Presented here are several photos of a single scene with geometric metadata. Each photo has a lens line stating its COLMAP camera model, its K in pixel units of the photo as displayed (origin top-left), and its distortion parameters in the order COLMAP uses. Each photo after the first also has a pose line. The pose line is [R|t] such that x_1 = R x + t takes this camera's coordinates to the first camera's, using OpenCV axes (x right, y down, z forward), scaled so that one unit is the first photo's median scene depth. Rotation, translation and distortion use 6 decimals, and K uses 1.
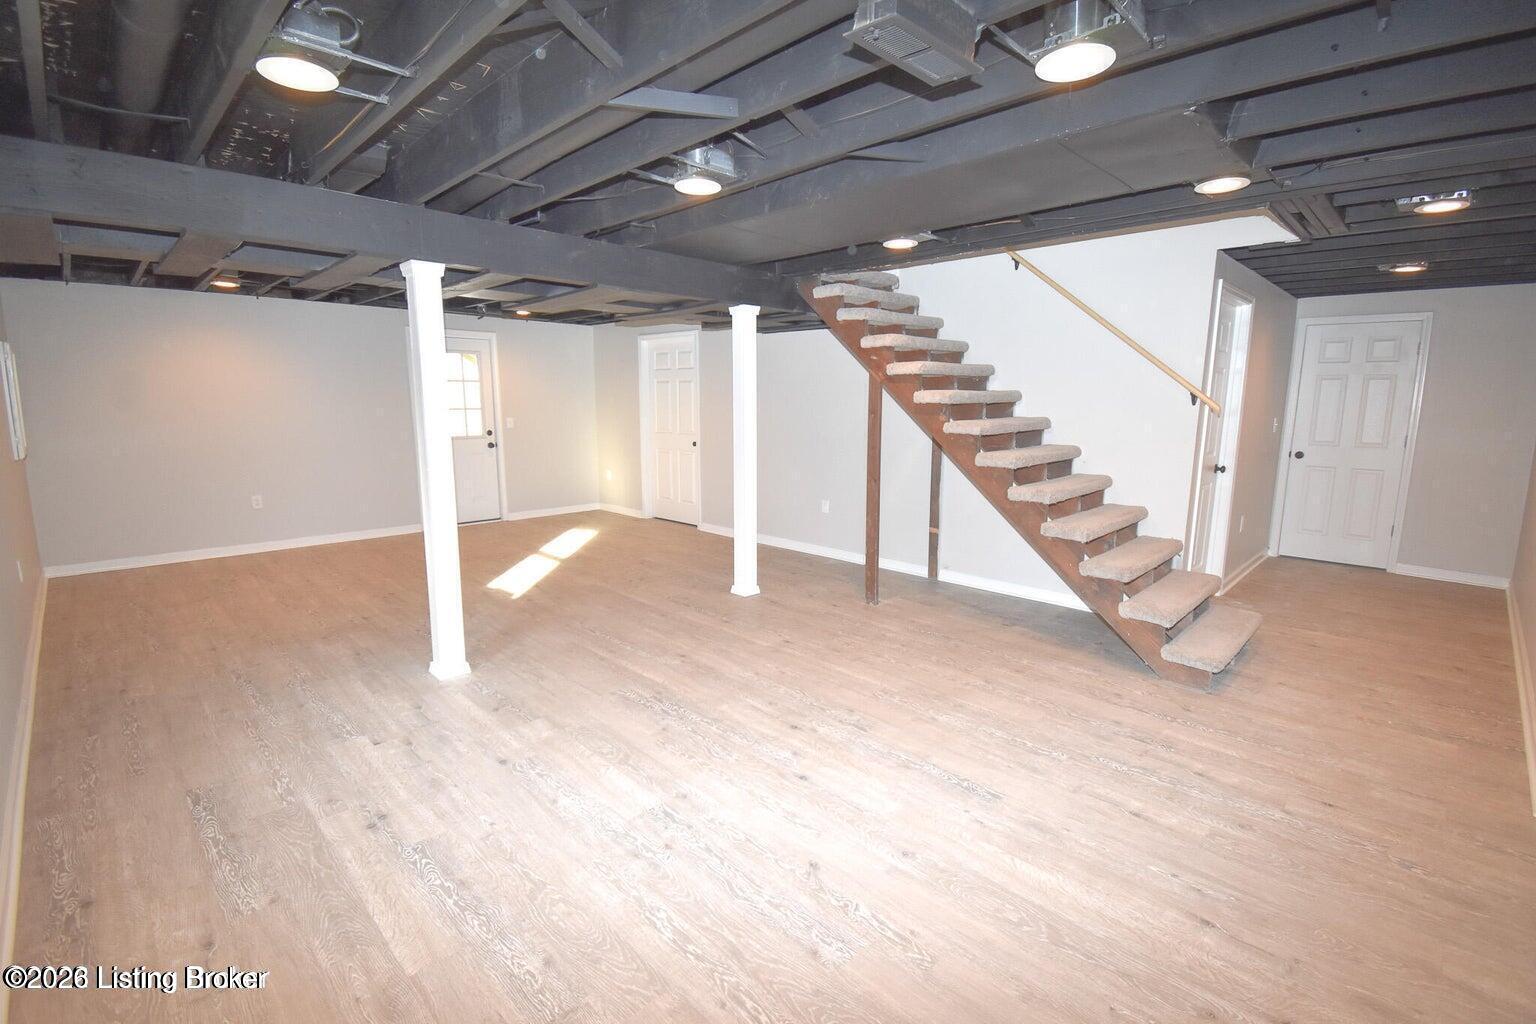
lens RADIAL K [[683.4, 0, 770.7], [0, 683.4, 508.3], [0, 0, 1]] dist [0.022241, -0.026324]
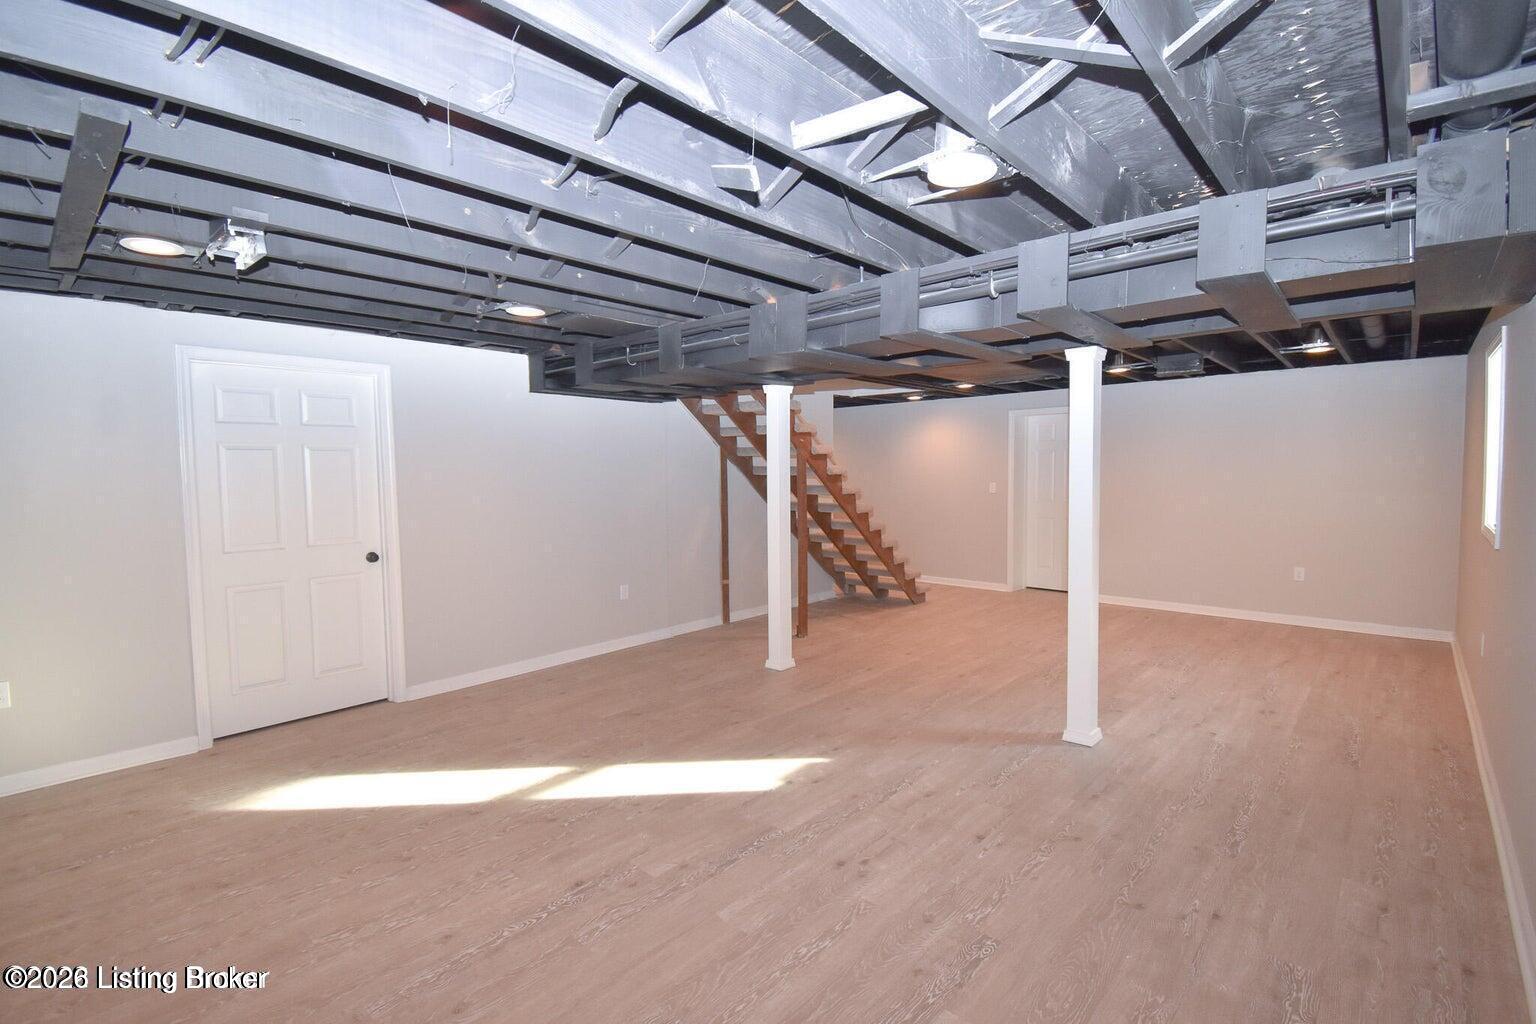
lens RADIAL K [[697.8, 0, 771.8], [0, 697.8, 509.3], [0, 0, 1]] dist [0.020289, -0.027626]
pose [[-0.040927, -0.059485, 0.997390, -1.262267], [0.172738, 0.982774, 0.065701, -0.205535], [-0.984117, 0.174976, -0.029947, 1.234617]]
